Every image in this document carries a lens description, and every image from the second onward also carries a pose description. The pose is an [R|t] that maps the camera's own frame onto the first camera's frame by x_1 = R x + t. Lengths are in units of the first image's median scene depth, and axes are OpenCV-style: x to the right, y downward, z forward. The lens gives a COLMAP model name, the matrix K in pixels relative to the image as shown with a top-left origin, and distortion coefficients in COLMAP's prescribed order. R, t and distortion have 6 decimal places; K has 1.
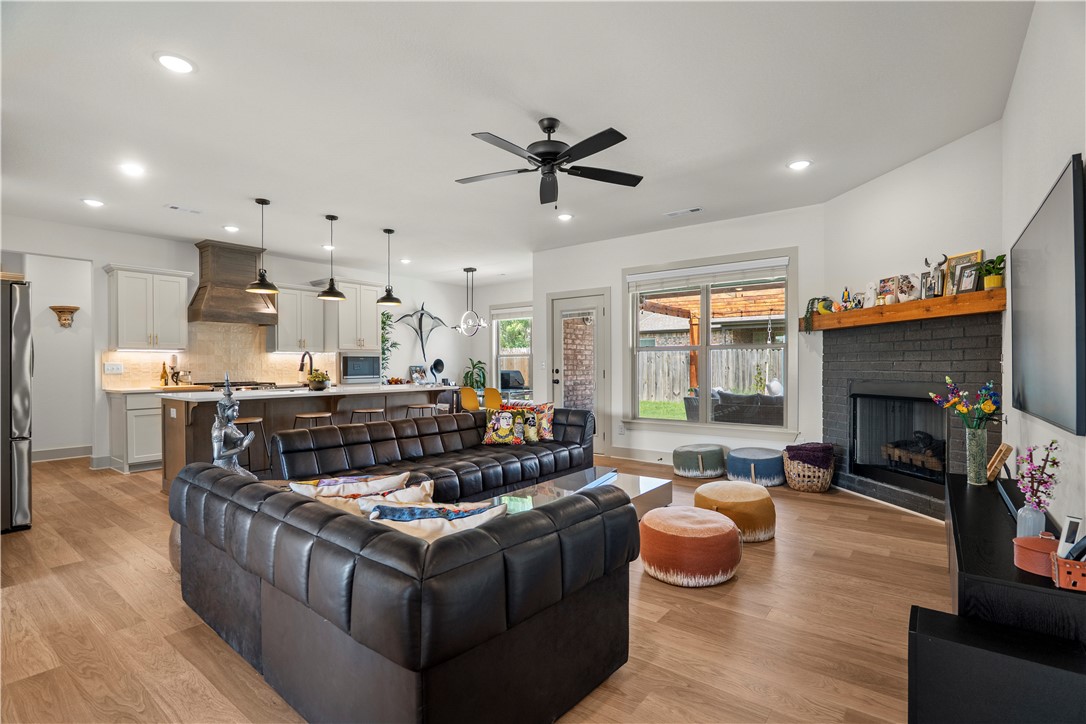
lens RADIAL K [[506.3, 0, 544.2], [0, 506.3, 368.3], [0, 0, 1]] dist [-0.007420, 0.003181]
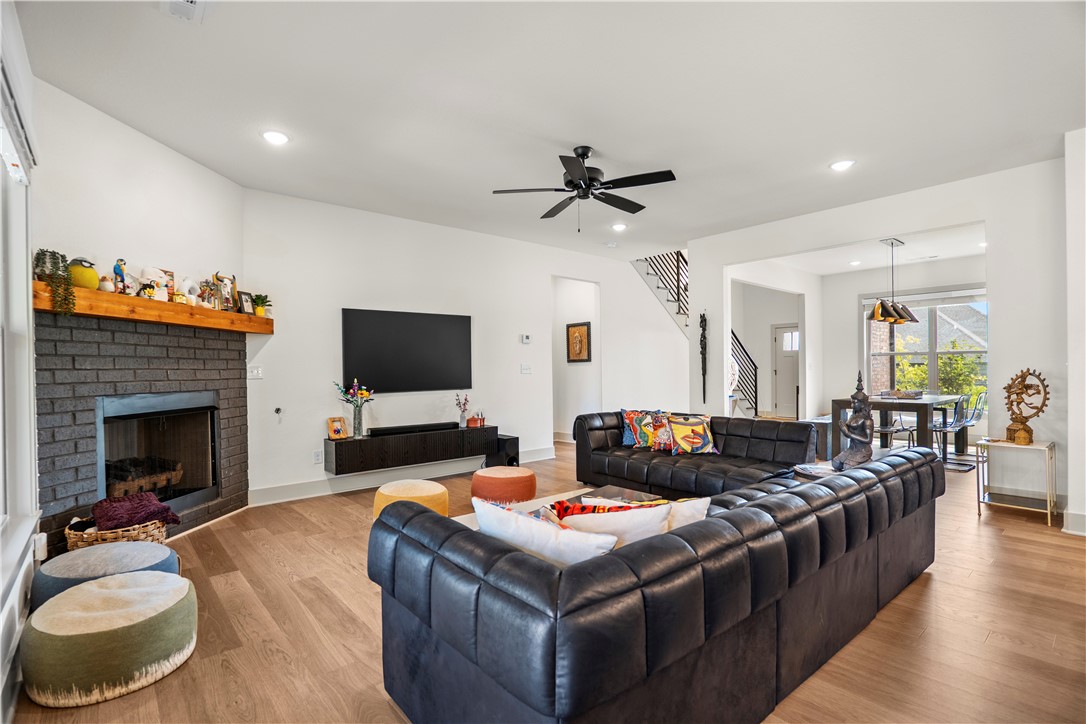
lens RADIAL K [[506.3, 0, 542.5], [0, 506.3, 367.3], [0, 0, 1]] dist [-0.007420, 0.003181]
pose [[-0.979089, 0.009158, 0.203228, -0.098705], [0.009731, 0.999951, 0.001821, -0.013290], [-0.203201, 0.003760, -0.979130, 1.708571]]
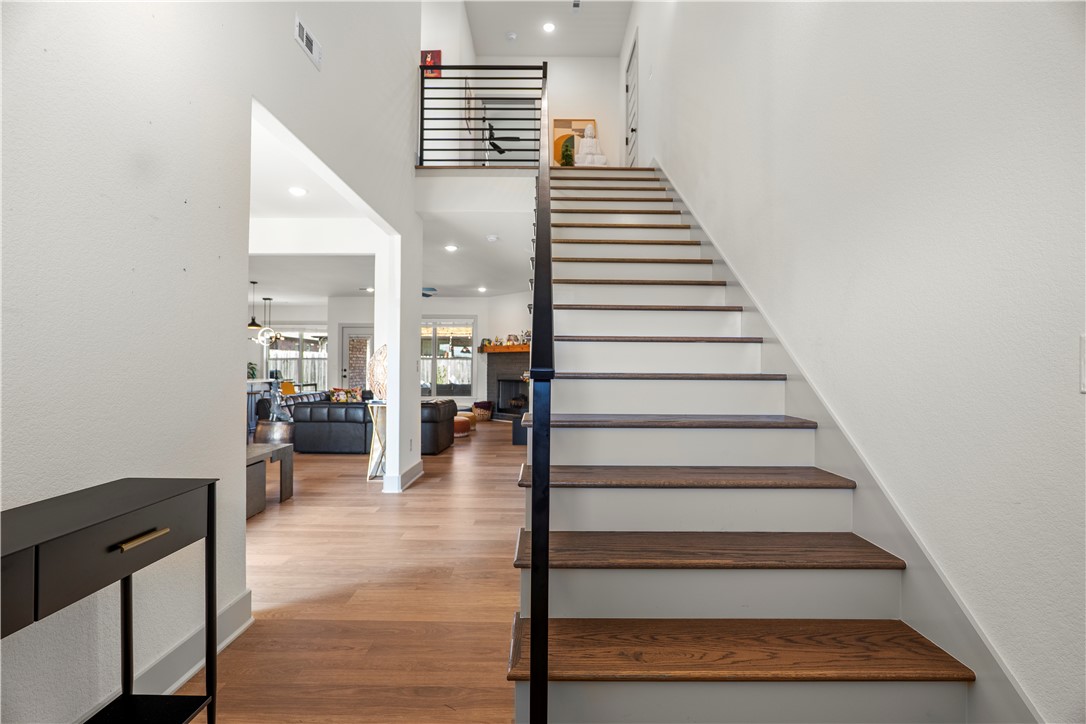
lens RADIAL K [[506.3, 0, 532.6], [0, 506.3, 366.0], [0, 0, 1]] dist [-0.007420, 0.003181]
pose [[0.802963, 0.011592, 0.595916, -0.512092], [-0.005188, 0.999909, -0.012459, 0.010479], [-0.596006, 0.006913, 0.802950, -0.760657]]
